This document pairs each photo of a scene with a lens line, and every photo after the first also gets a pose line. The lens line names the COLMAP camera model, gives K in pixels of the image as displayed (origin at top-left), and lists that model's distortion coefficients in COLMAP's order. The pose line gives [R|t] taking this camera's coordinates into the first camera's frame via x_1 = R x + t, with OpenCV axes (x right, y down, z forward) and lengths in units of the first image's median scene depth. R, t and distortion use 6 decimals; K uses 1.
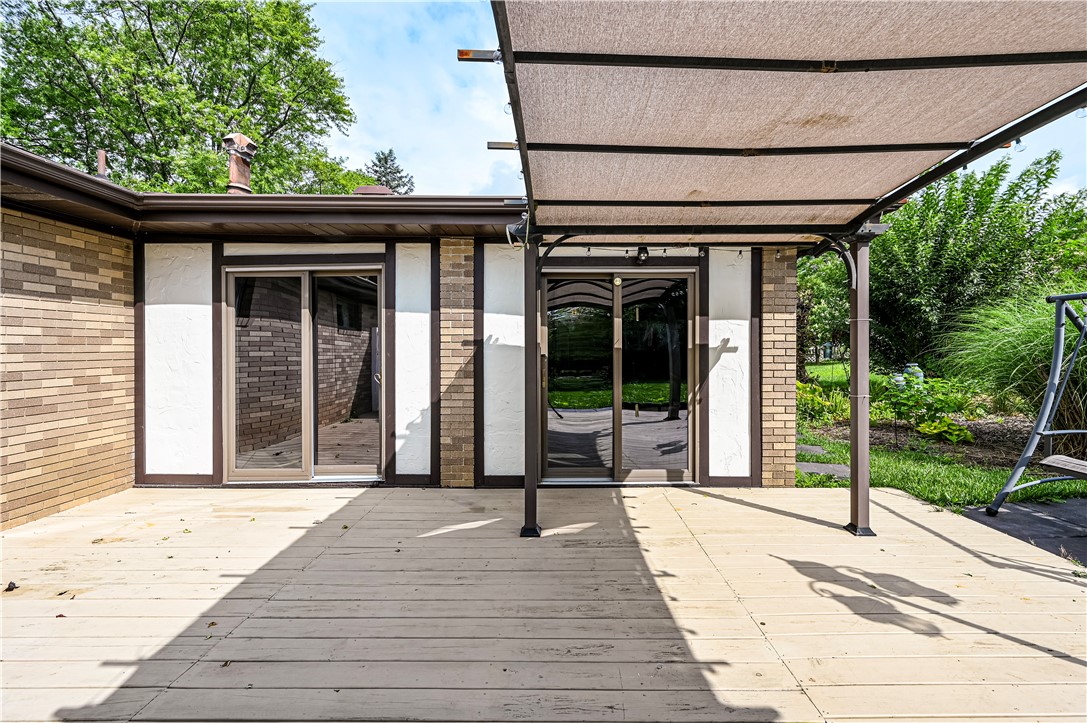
lens RADIAL K [[431.6, 0, 559.8], [0, 431.6, 351.2], [0, 0, 1]] dist [-0.003154, 0.000450]
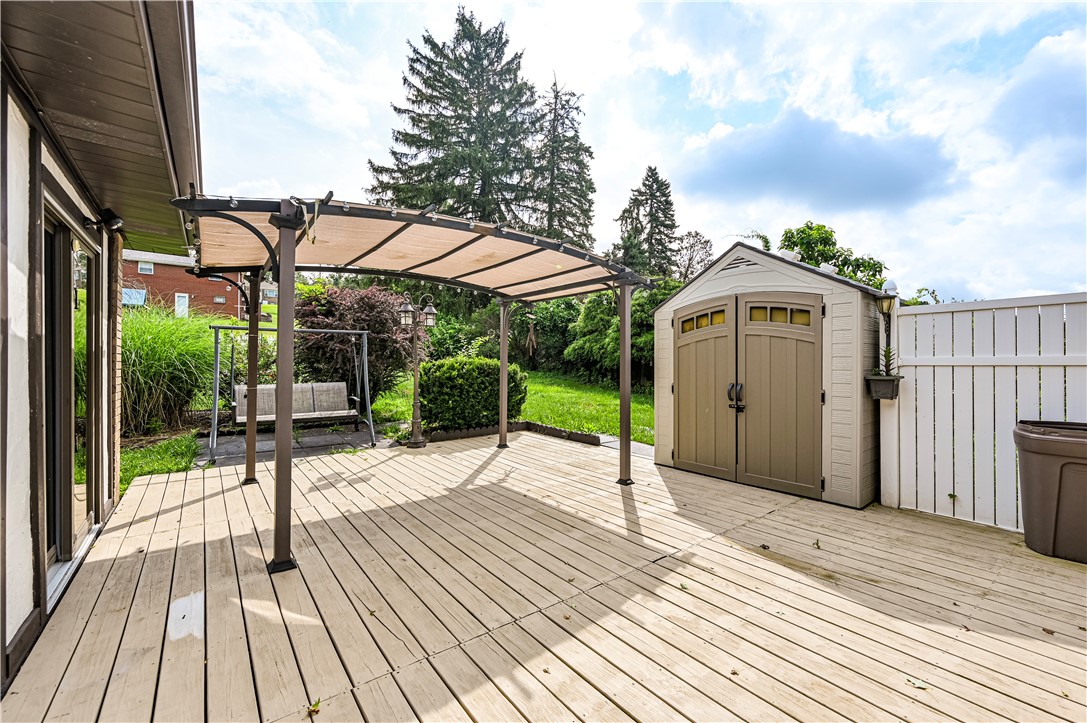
lens RADIAL K [[431.6, 0, 551.2], [0, 431.6, 362.4], [0, 0, 1]] dist [-0.003154, 0.000450]
pose [[-0.620596, 0.000438, 0.784130, -0.811996], [0.001680, 0.999998, 0.000771, 0.013385], [-0.784128, 0.001796, -0.620596, 0.846839]]
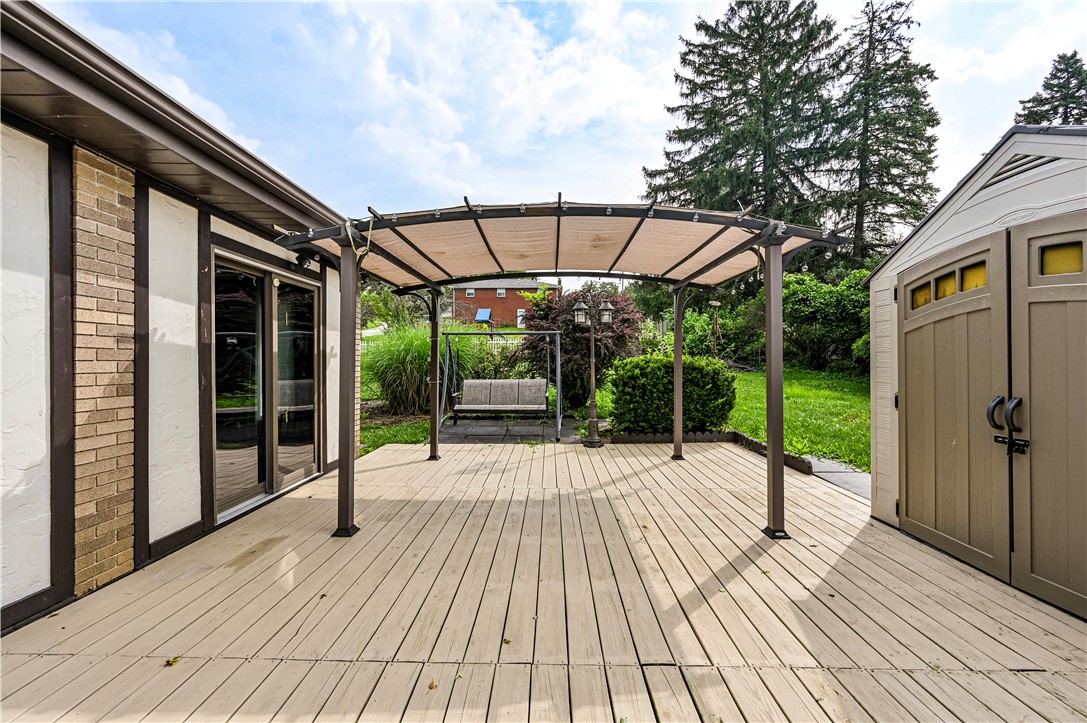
lens RADIAL K [[431.6, 0, 551.5], [0, 431.6, 360.4], [0, 0, 1]] dist [-0.003154, 0.000450]
pose [[0.002969, 0.002645, 0.999992, -0.821636], [0.005757, 0.999980, -0.002662, 0.017211], [-0.999979, 0.005765, 0.002954, 0.392781]]
